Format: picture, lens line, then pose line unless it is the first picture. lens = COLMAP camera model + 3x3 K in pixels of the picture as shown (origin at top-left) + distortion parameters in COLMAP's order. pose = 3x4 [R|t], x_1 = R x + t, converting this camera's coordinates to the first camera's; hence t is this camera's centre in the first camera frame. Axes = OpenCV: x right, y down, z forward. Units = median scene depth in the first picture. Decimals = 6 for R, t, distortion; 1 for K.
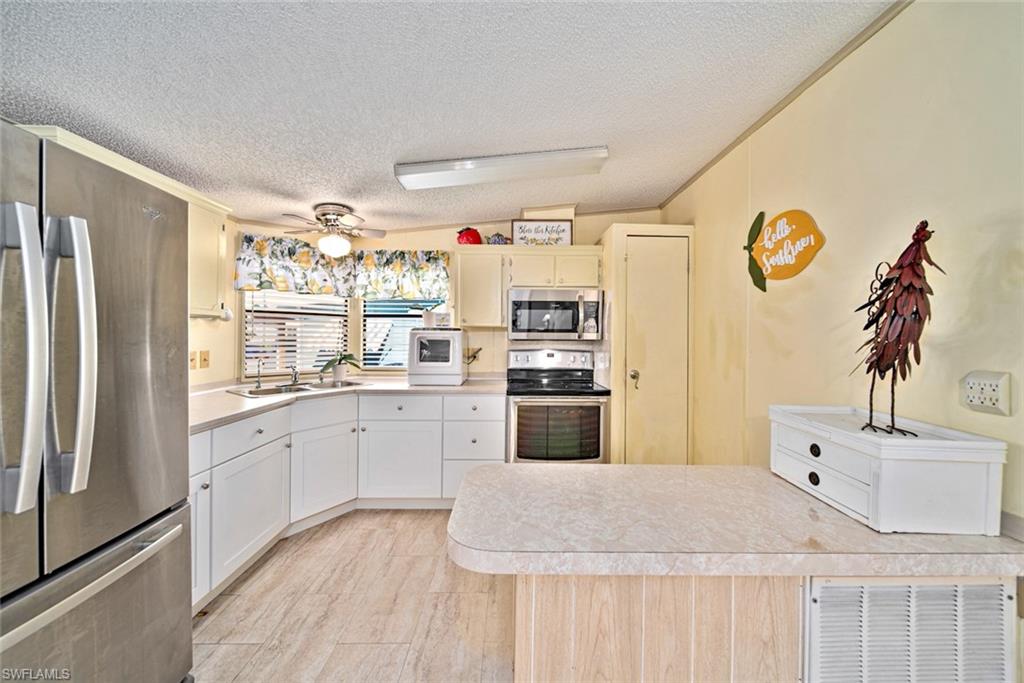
lens RADIAL K [[361.9, 0, 516.1], [0, 361.9, 335.6], [0, 0, 1]] dist [0.001092, -0.001677]
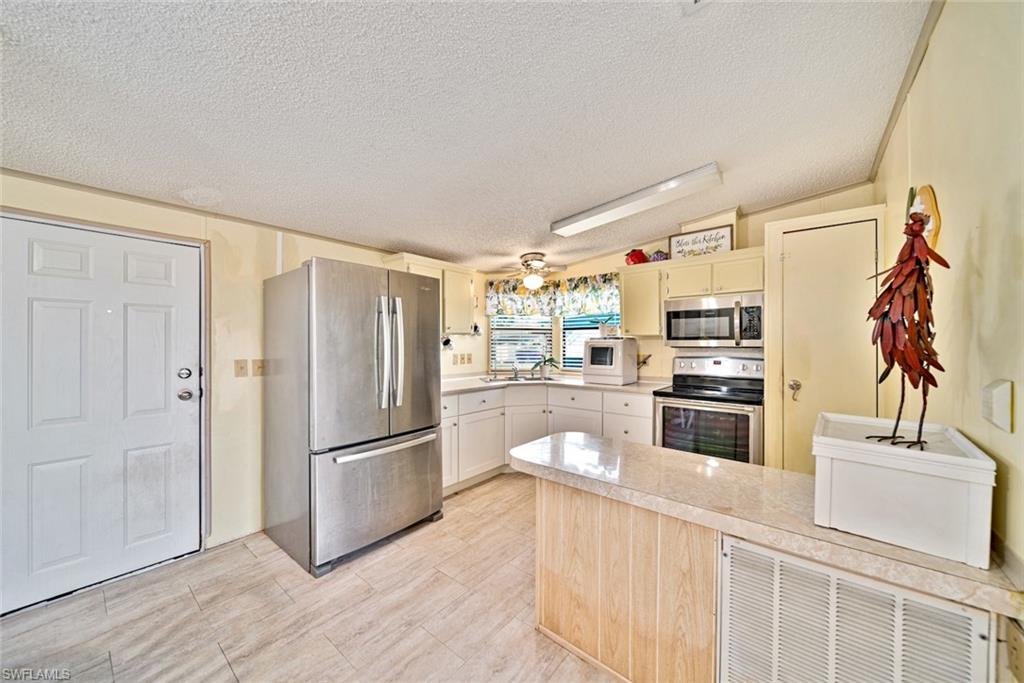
lens RADIAL K [[361.9, 0, 522.1], [0, 361.9, 343.8], [0, 0, 1]] dist [0.001092, -0.001677]
pose [[0.770570, -0.008451, -0.637299, 0.382343], [0.008985, 0.999957, -0.002397, 0.001537], [0.637292, -0.003879, 0.770613, -0.140991]]
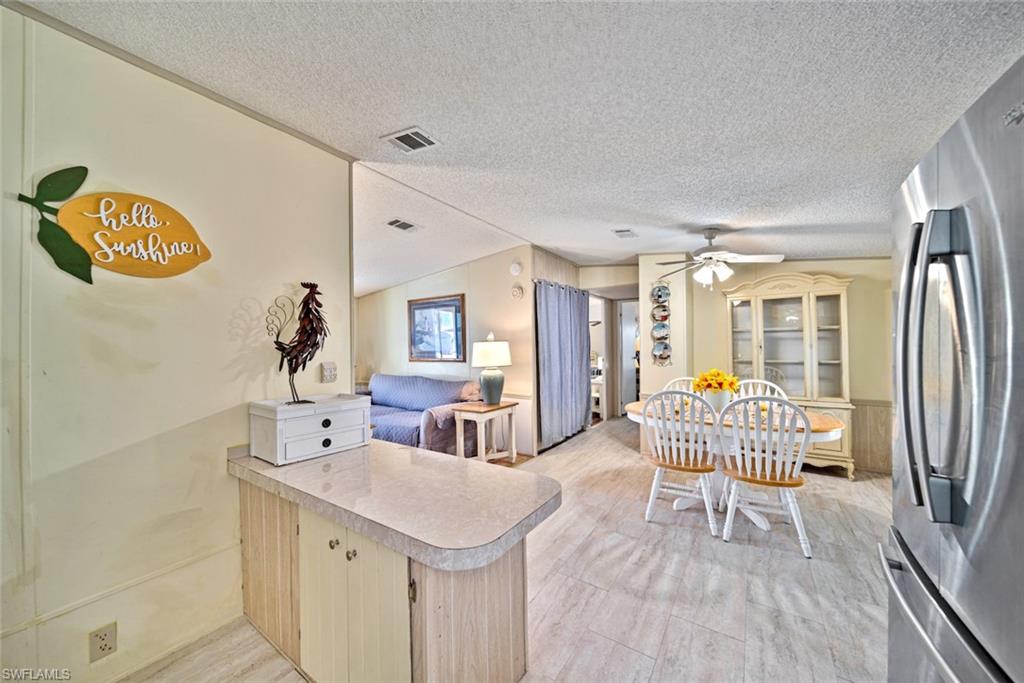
lens RADIAL K [[361.9, 0, 518.4], [0, 361.9, 347.2], [0, 0, 1]] dist [0.001092, -0.001677]
pose [[-0.825154, -0.006658, 0.564869, -0.297078], [-0.001458, 0.999952, 0.009657, -0.003512], [-0.564906, 0.007145, -0.825124, 0.812040]]
